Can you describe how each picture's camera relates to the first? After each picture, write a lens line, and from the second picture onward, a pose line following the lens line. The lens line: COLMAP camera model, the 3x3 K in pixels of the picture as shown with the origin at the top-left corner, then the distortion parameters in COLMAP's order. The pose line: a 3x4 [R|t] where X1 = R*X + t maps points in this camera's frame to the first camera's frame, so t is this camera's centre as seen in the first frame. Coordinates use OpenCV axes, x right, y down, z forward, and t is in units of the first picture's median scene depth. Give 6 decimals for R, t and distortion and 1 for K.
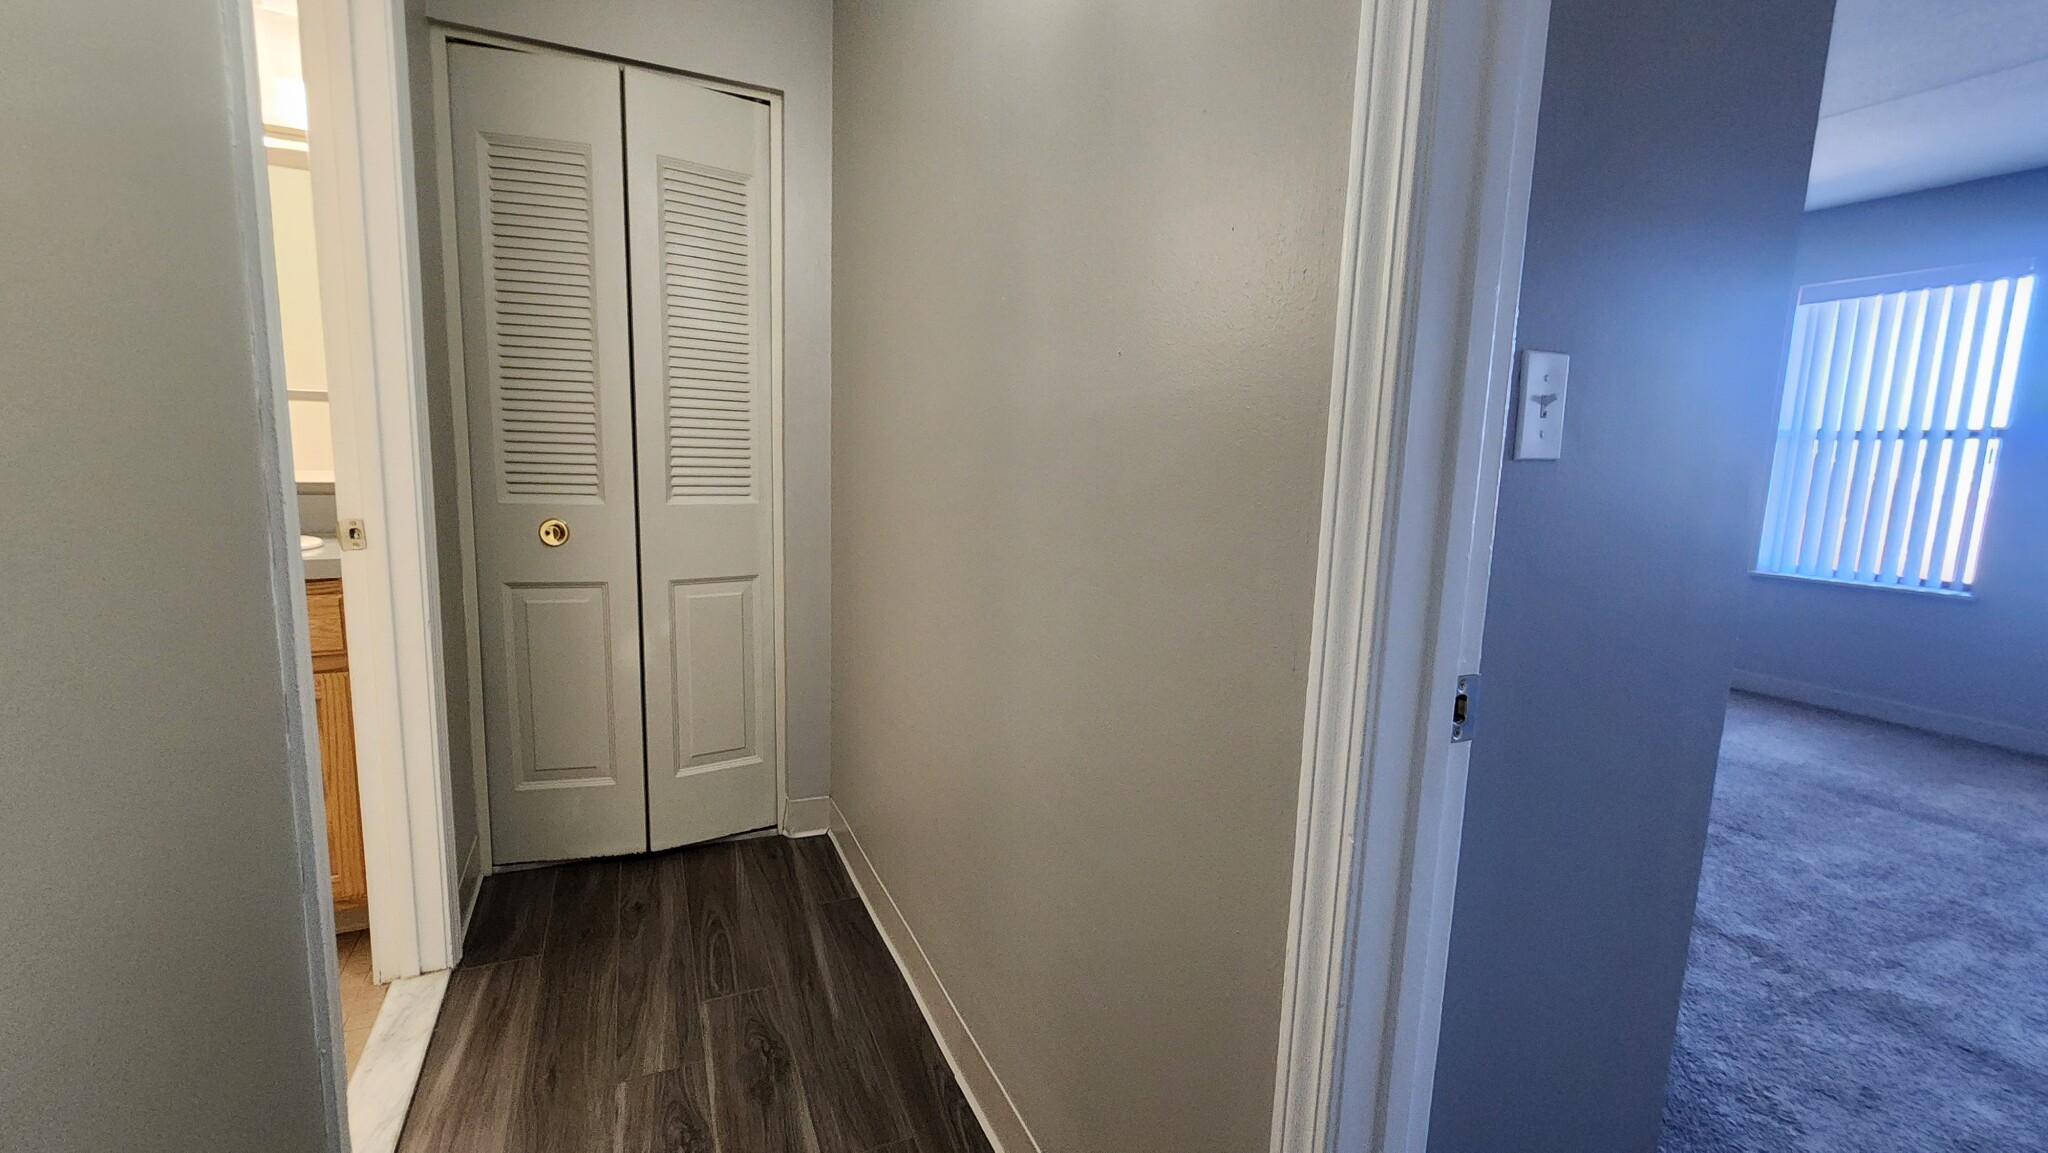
lens RADIAL K [[831.6, 0, 1026.8], [0, 831.6, 583.4], [0, 0, 1]] dist [0.000216, 0.000132]
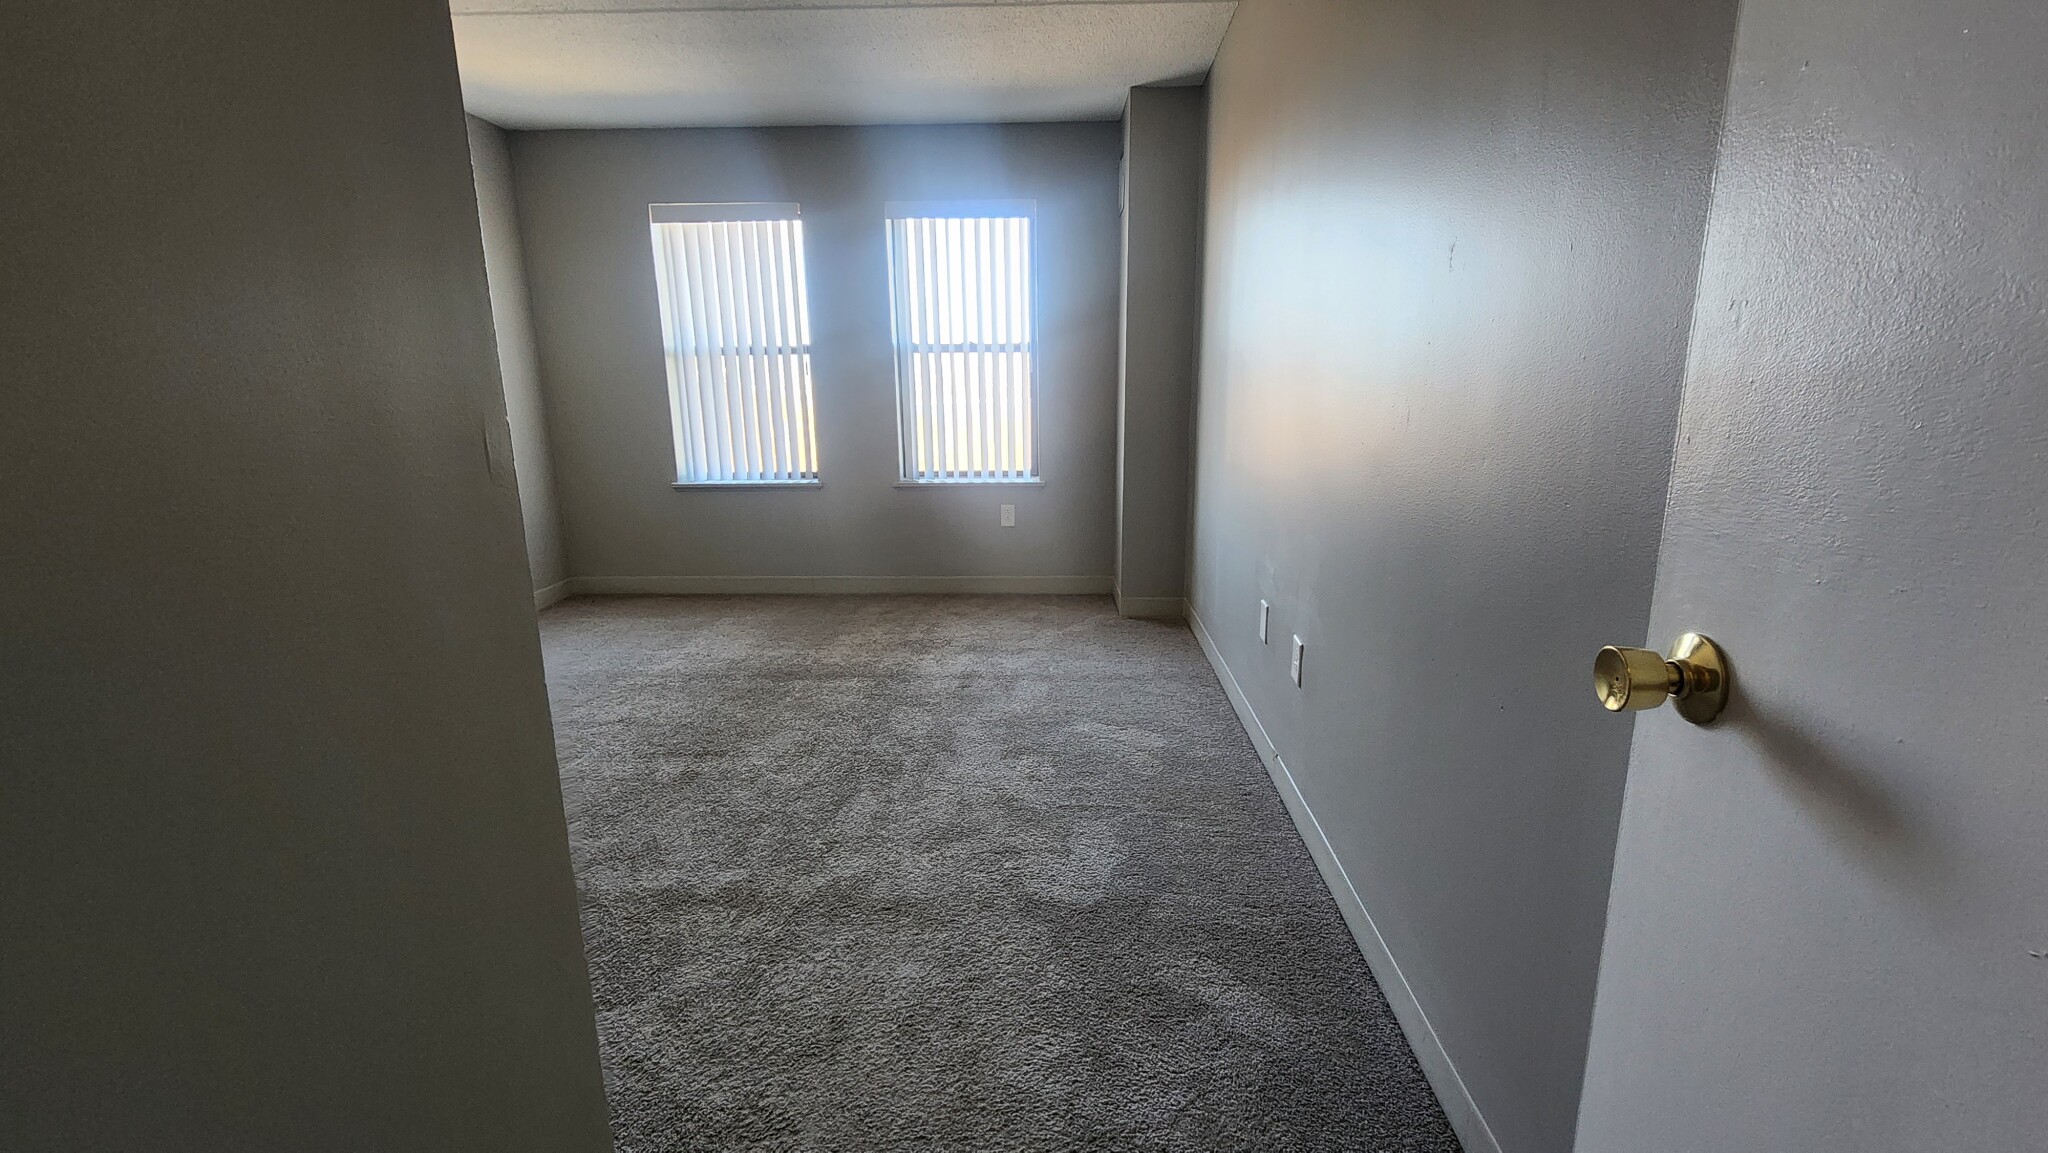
lens RADIAL K [[831.6, 0, 1026.8], [0, 831.6, 583.4], [0, 0, 1]] dist [0.000216, 0.000132]
pose [[0.457053, -0.232763, 0.858443, 0.262600], [0.153430, 0.971315, 0.181678, -0.025472], [-0.876106, 0.048675, 0.479655, 0.205773]]
